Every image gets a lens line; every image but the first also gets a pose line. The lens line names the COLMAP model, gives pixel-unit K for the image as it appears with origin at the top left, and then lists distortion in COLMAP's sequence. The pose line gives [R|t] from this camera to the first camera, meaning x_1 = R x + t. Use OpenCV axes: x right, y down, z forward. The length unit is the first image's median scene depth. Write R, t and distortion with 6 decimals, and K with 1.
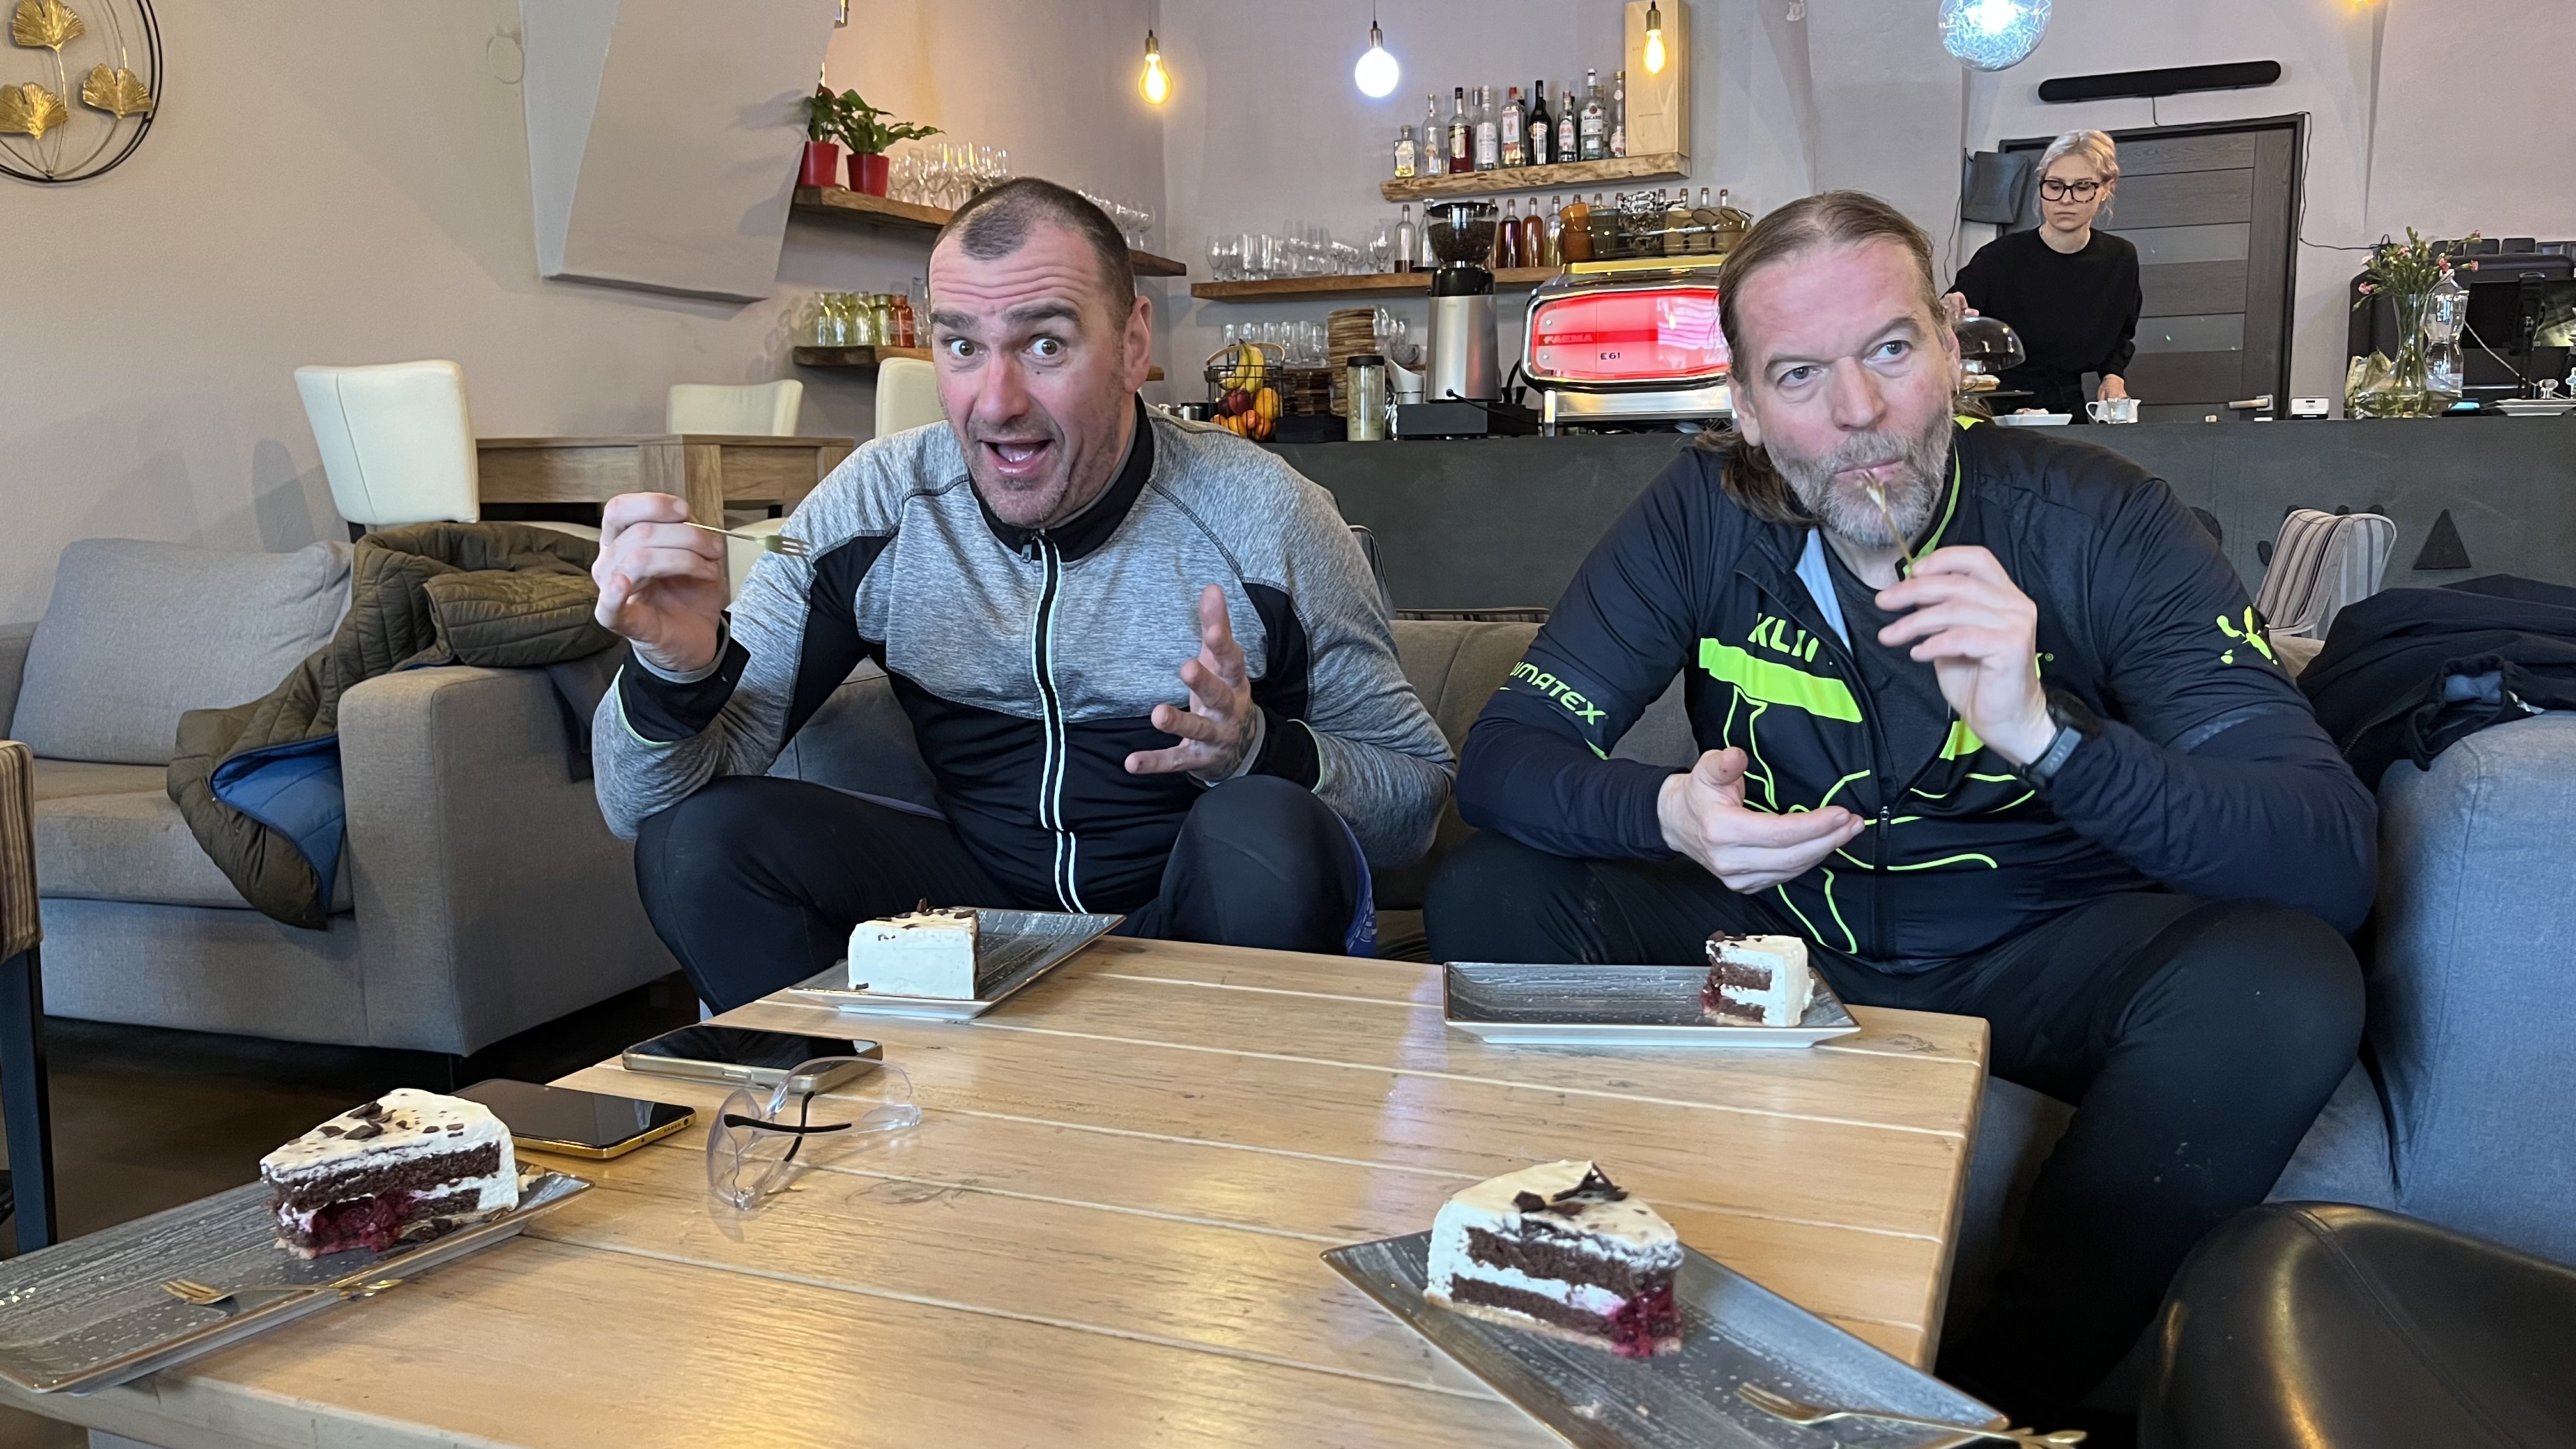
lens RADIAL K [[1889.8, 0, 1282.9], [0, 1889.8, 722.7], [0, 0, 1]] dist [0.010462, -0.000100]
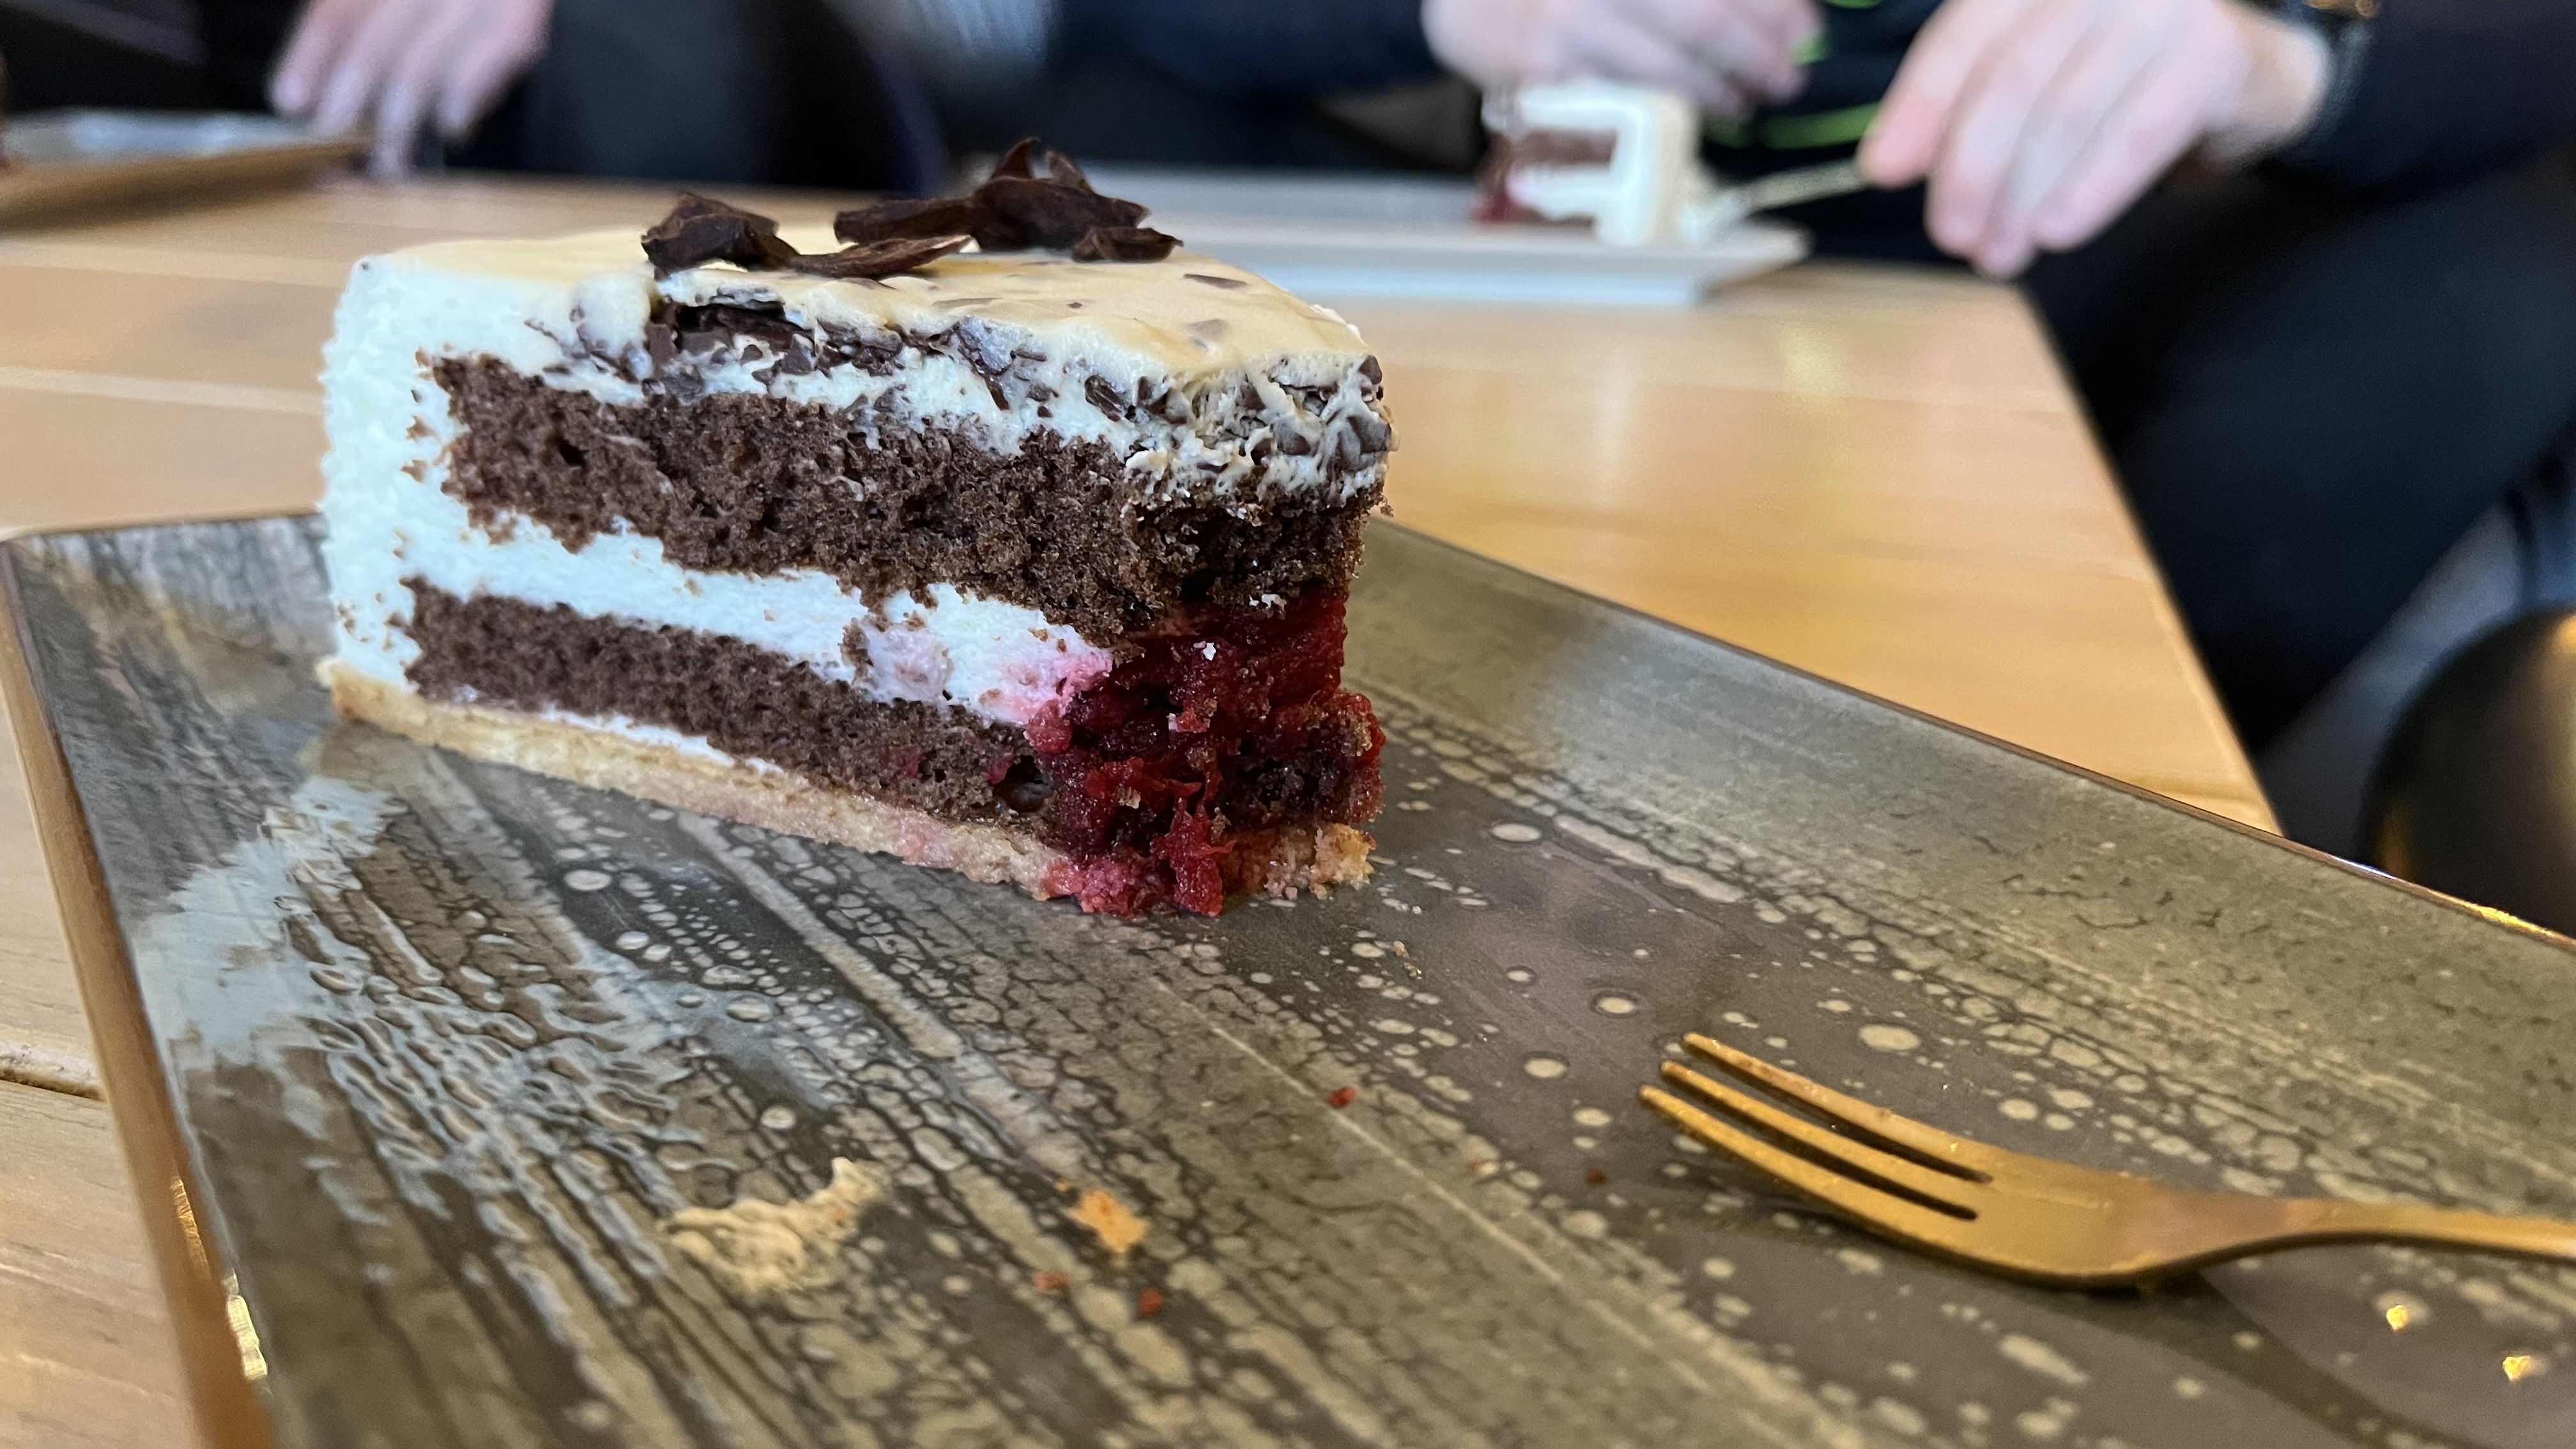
lens RADIAL K [[1889.8, 0, 1288.5], [0, 1889.8, 724.7], [0, 0, 1]] dist [0.010462, -0.000100]
pose [[0.990776, -0.001208, 0.135503, 0.170310], [-0.029255, 0.974473, 0.222590, 0.263655], [-0.132312, -0.224501, 0.965450, 0.788504]]
